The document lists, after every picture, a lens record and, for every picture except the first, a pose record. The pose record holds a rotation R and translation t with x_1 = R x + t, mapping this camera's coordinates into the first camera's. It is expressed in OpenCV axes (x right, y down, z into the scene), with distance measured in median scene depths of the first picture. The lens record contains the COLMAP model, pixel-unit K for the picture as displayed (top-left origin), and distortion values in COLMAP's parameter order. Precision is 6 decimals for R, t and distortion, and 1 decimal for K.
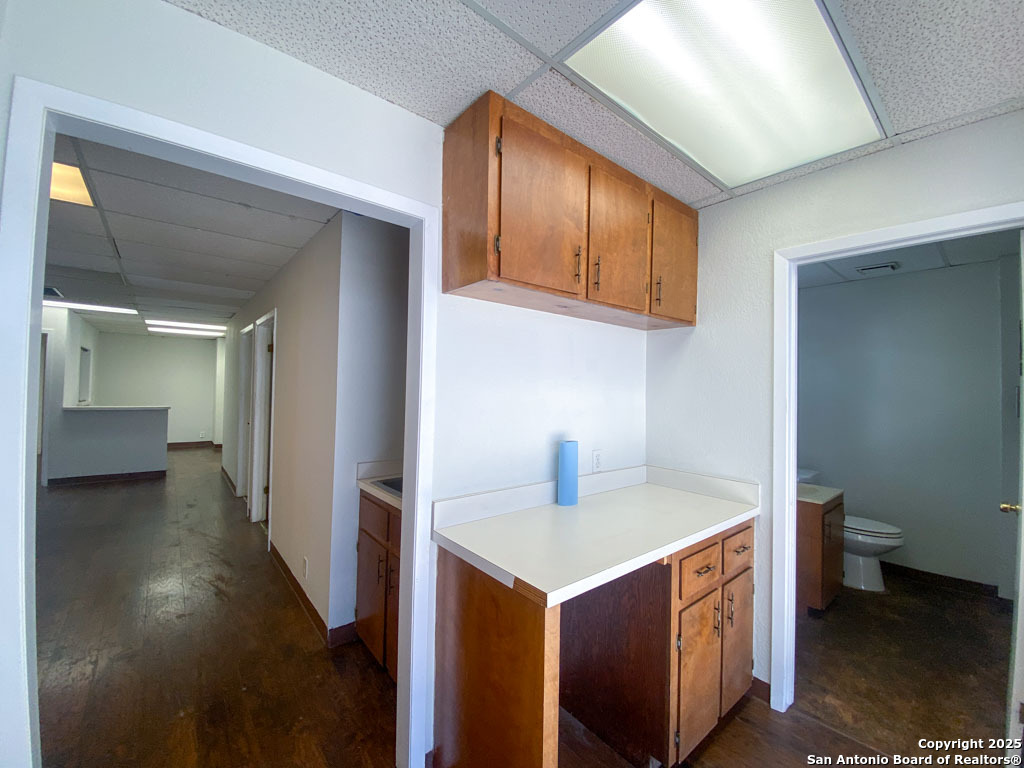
lens RADIAL K [[414.1, 0, 516.9], [0, 414.1, 380.5], [0, 0, 1]] dist [0.009241, -0.007378]
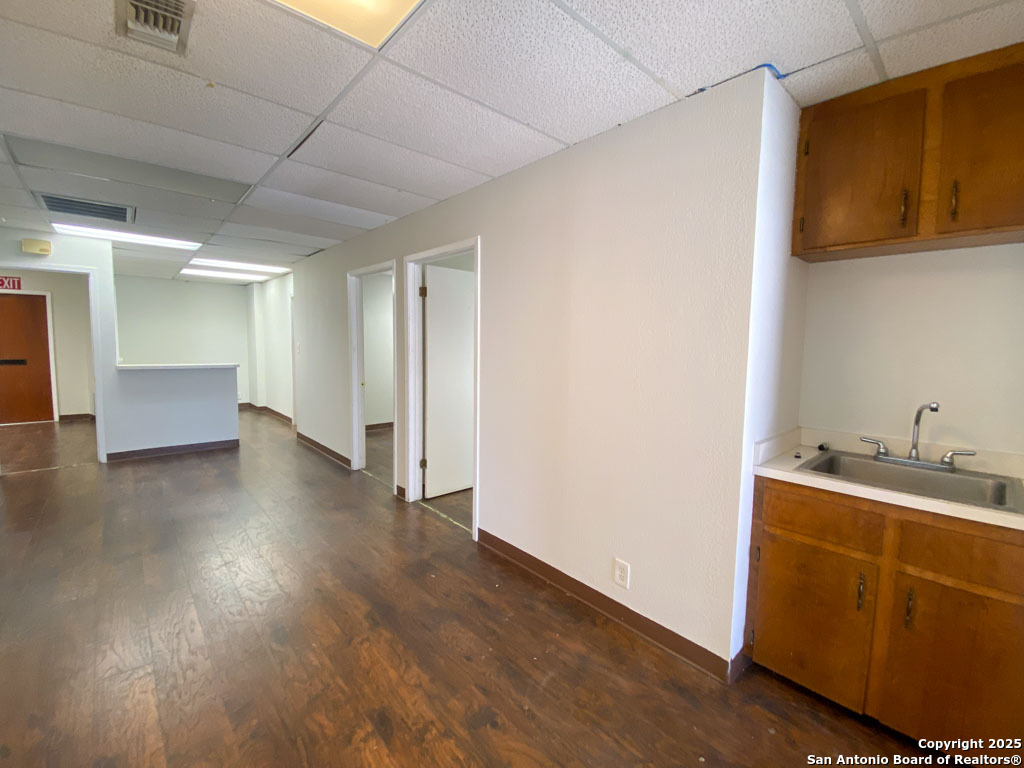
lens RADIAL K [[419.0, 0, 511.6], [0, 419.0, 380.6], [0, 0, 1]] dist [0.042325, -0.026044]
pose [[0.998537, -0.009714, 0.053186, -0.359496], [0.003895, 0.994097, 0.108429, 0.004281], [-0.053926, -0.108063, 0.992680, 0.126960]]
